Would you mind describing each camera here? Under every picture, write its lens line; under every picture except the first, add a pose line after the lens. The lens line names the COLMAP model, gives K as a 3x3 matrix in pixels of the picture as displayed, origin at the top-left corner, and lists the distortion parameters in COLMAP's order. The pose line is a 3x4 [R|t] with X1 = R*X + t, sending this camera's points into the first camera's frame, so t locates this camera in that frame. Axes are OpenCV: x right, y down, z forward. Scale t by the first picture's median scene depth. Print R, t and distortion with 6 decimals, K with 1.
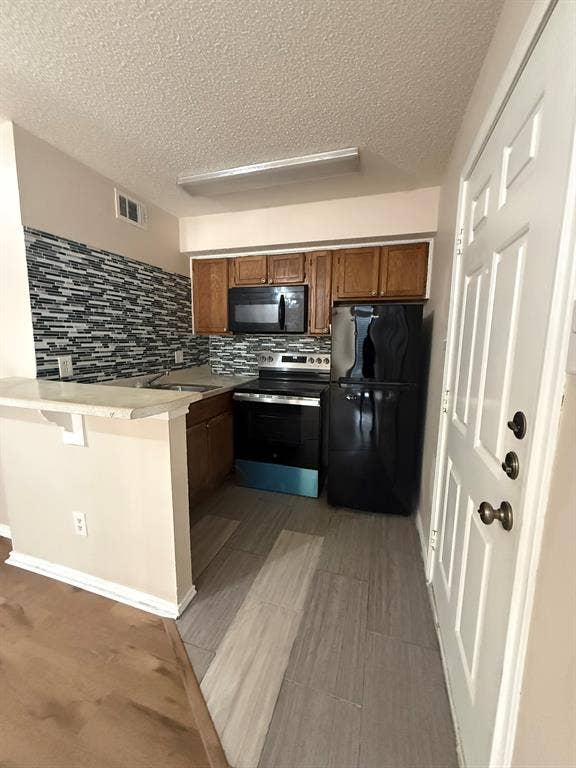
lens RADIAL K [[306.1, 0, 287.6], [0, 306.1, 382.7], [0, 0, 1]] dist [-0.000932, 0.000542]
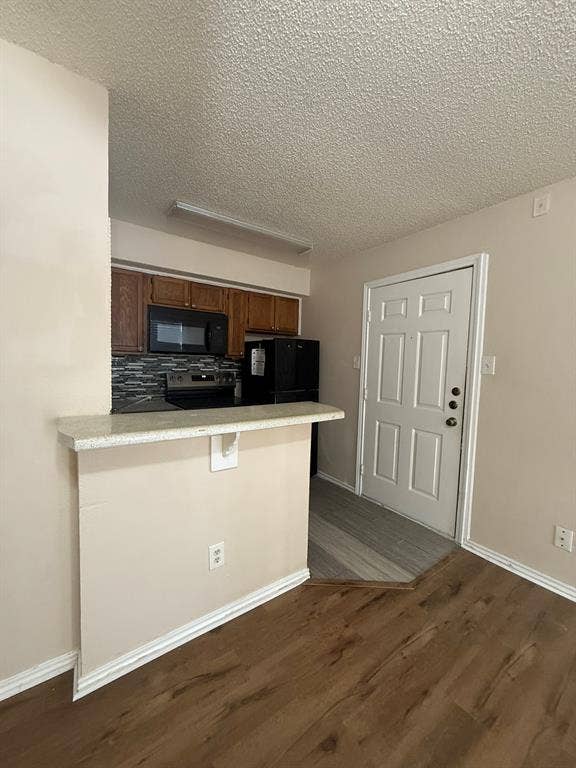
lens RADIAL K [[304.0, 0, 288.0], [0, 304.0, 384.0], [0, 0, 1]] dist [-0.002205, 0.000110]
pose [[0.595106, -0.057217, 0.801608, -0.809098], [0.096375, 0.995345, -0.000502, -0.030892], [-0.797847, 0.077553, 0.597850, 0.136992]]
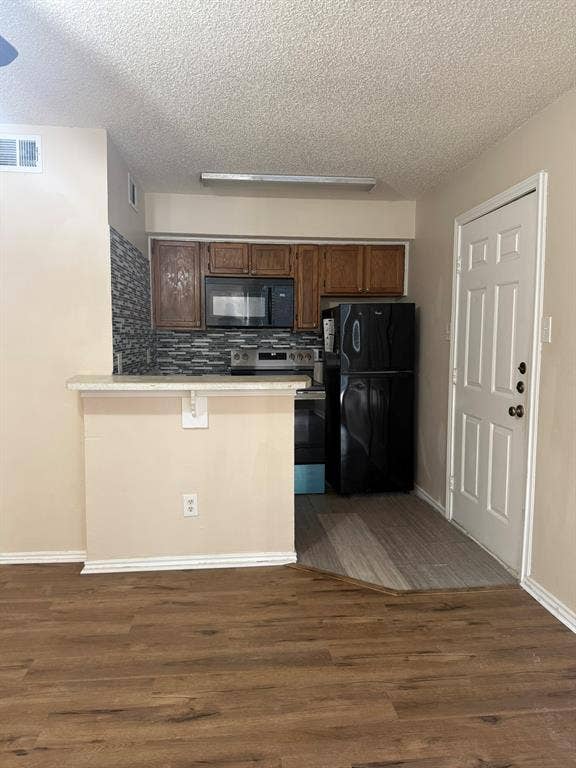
lens RADIAL K [[530.3, 0, 286.4], [0, 530.3, 388.3], [0, 0, 1]] dist [0.104024, -0.203248]
pose [[0.916343, -0.050262, 0.397227, -0.695455], [0.066793, 0.997377, -0.027882, 0.079819], [-0.394784, 0.052081, 0.917297, -0.557569]]
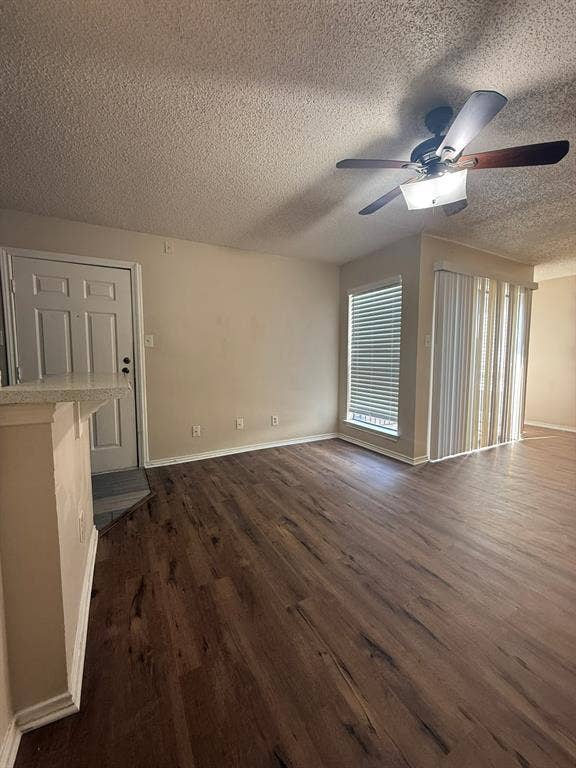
lens RADIAL K [[306.1, 0, 287.6], [0, 306.1, 382.7], [0, 0, 1]] dist [-0.000932, 0.000542]
pose [[-0.726228, -0.074447, 0.683411, -1.107744], [0.085560, 0.976601, 0.197306, -0.061587], [-0.682109, 0.201762, -0.702865, 0.723689]]
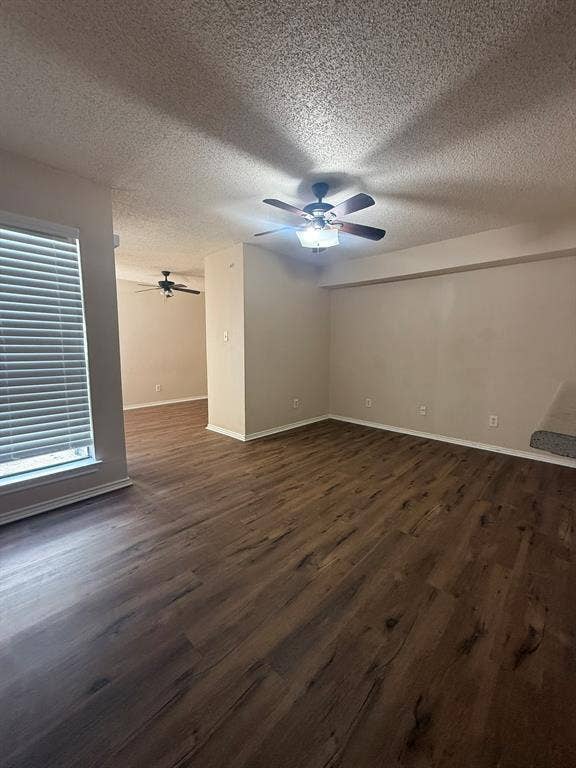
lens RADIAL K [[304.0, 0, 288.0], [0, 304.0, 384.0], [0, 0, 1]] dist [-0.002205, 0.000110]
pose [[-0.428792, 0.090239, -0.898885, 0.057298], [-0.141202, 0.976075, 0.165346, -0.005582], [0.892300, 0.197823, -0.405791, 0.352440]]
